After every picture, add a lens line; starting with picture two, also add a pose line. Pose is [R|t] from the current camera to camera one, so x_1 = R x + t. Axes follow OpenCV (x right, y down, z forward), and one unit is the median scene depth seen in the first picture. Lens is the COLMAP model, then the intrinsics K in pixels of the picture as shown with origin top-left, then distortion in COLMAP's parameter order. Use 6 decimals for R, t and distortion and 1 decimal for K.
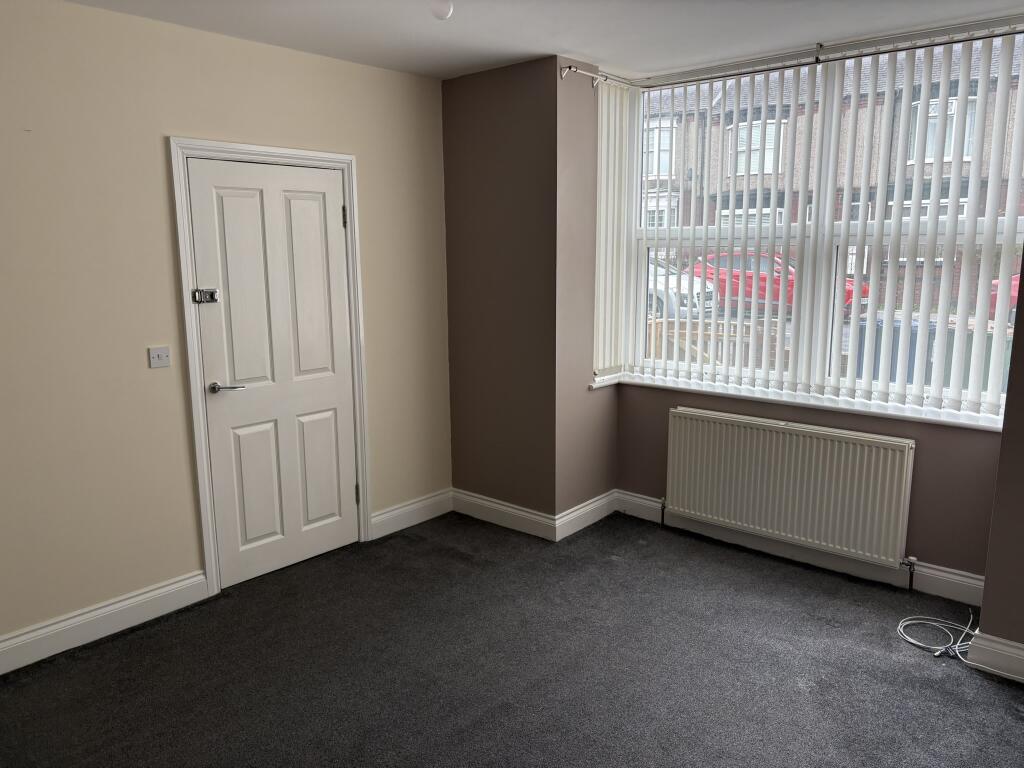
lens RADIAL K [[783.1, 0, 510.8], [0, 783.1, 383.1], [0, 0, 1]] dist [0.037449, -0.014213]
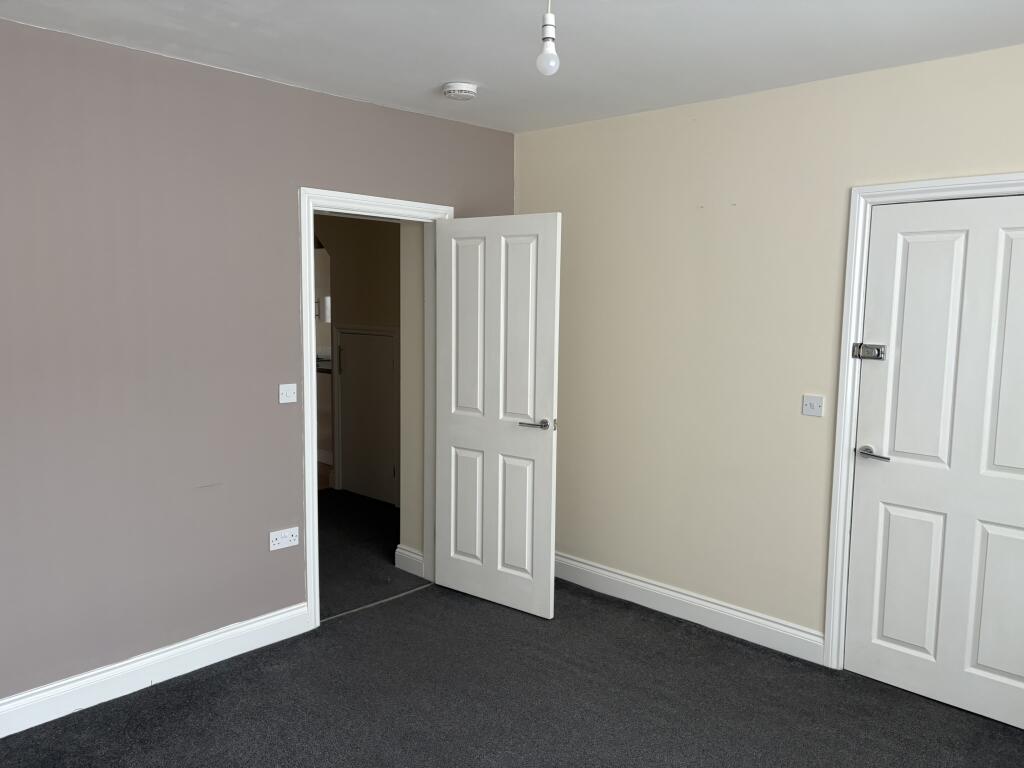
lens RADIAL K [[783.1, 0, 509.1], [0, 783.1, 390.2], [0, 0, 1]] dist [0.037449, -0.014213]
pose [[-0.030469, 0.134016, -0.990511, 0.537684], [-0.190576, 0.972013, 0.137375, -0.110944], [0.981199, 0.192953, -0.004076, 0.583504]]
